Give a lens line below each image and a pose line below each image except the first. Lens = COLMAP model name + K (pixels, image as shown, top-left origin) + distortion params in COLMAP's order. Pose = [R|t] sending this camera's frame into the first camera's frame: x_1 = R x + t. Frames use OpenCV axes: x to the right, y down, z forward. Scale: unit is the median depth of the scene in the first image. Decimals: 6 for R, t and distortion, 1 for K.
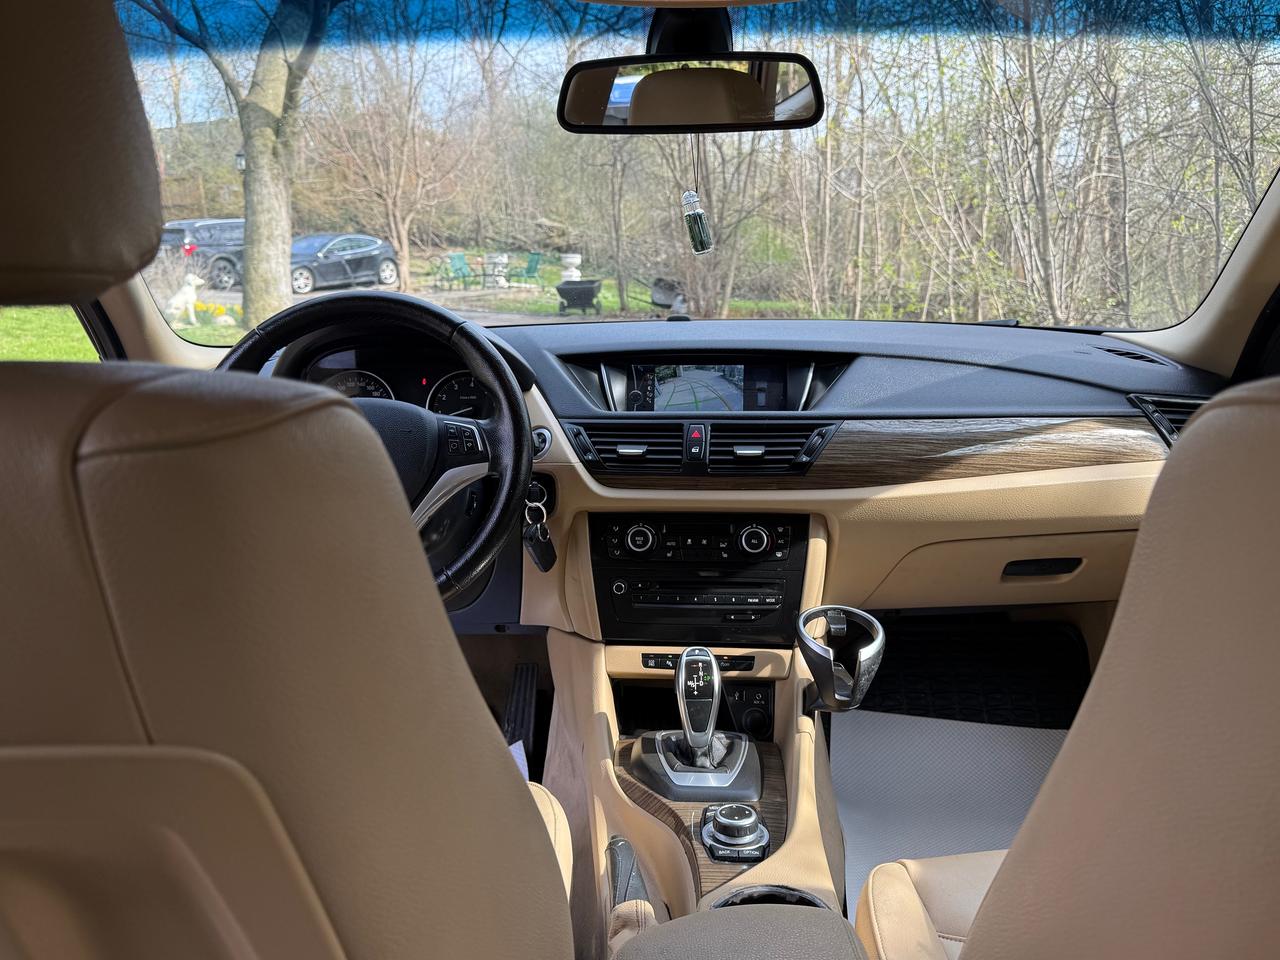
lens RADIAL K [[1061.7, 0, 639.5], [0, 1061.7, 450.0], [0, 0, 1]] dist [0.003259, 0.000277]
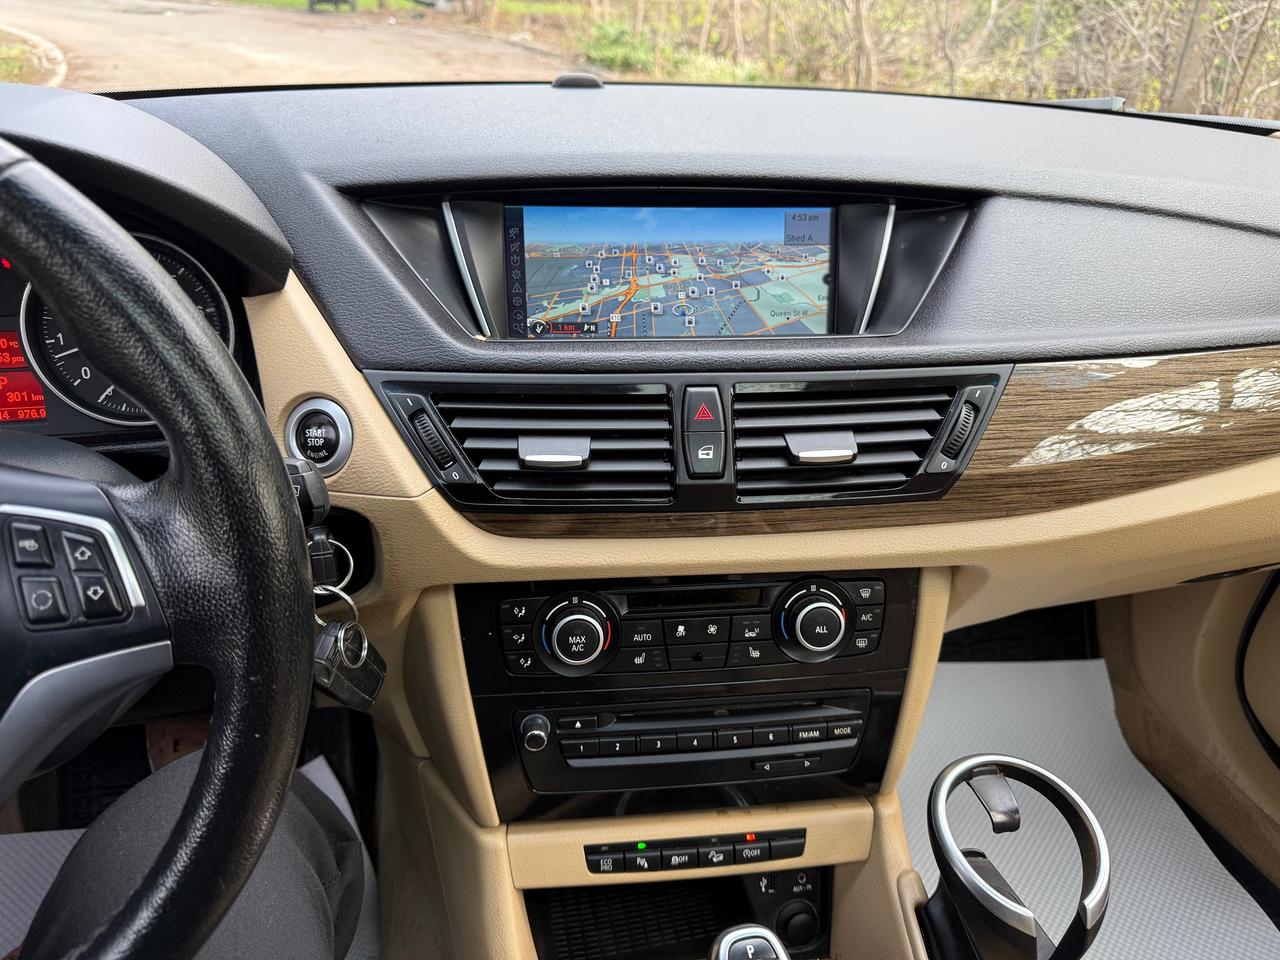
lens RADIAL K [[931.4, 0, 640.0], [0, 931.4, 480.0], [0, 0, 1]] dist [0.074508, -0.103489]
pose [[0.972412, -0.071579, 0.222016, -0.057697], [-0.004007, 0.946492, 0.322703, -0.110522], [-0.233235, -0.314690, 0.920093, 0.646229]]
